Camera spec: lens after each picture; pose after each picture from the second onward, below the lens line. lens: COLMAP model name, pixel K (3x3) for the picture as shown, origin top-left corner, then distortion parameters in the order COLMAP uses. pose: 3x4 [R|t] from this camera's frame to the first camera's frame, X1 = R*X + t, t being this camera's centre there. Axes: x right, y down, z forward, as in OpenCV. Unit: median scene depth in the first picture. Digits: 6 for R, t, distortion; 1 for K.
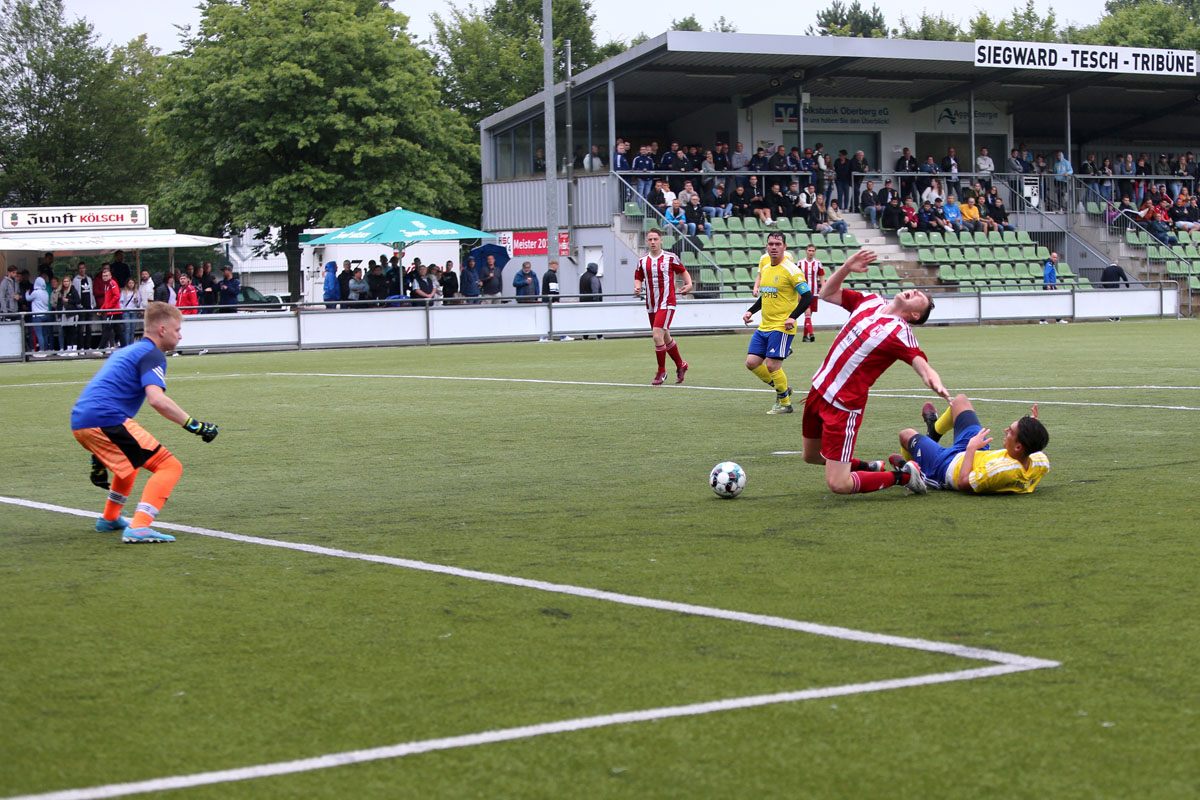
lens RADIAL K [[2621.5, 0, 600.0], [0, 2621.5, 400.0], [0, 0, 1]] dist [-0.096282, -0.021400]
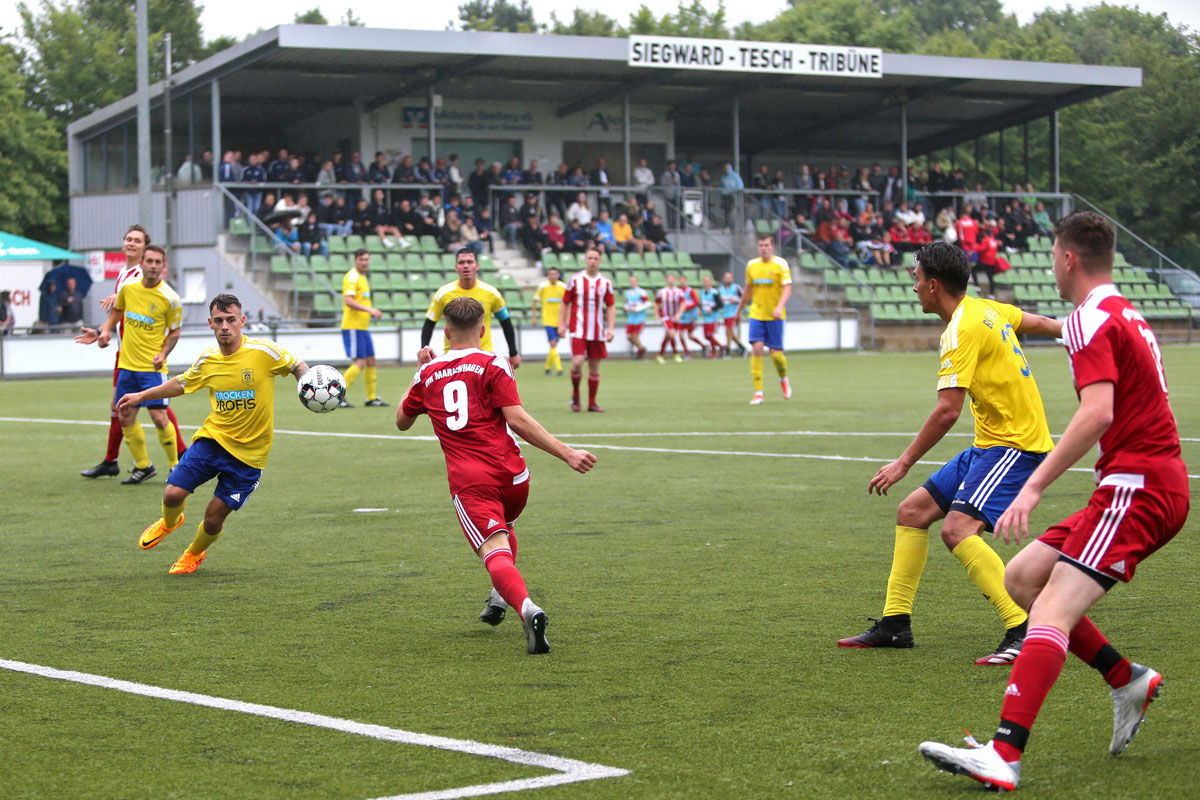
lens RADIAL K [[2575.6, 0, 600.0], [0, 2575.6, 400.0], [0, 0, 1]] dist [-0.032971, 0.073840]
pose [[0.999592, 0.003033, 0.028397, 0.109212], [-0.002975, 0.999993, -0.002090, -0.013005], [-0.028403, 0.002004, 0.999595, 0.131534]]
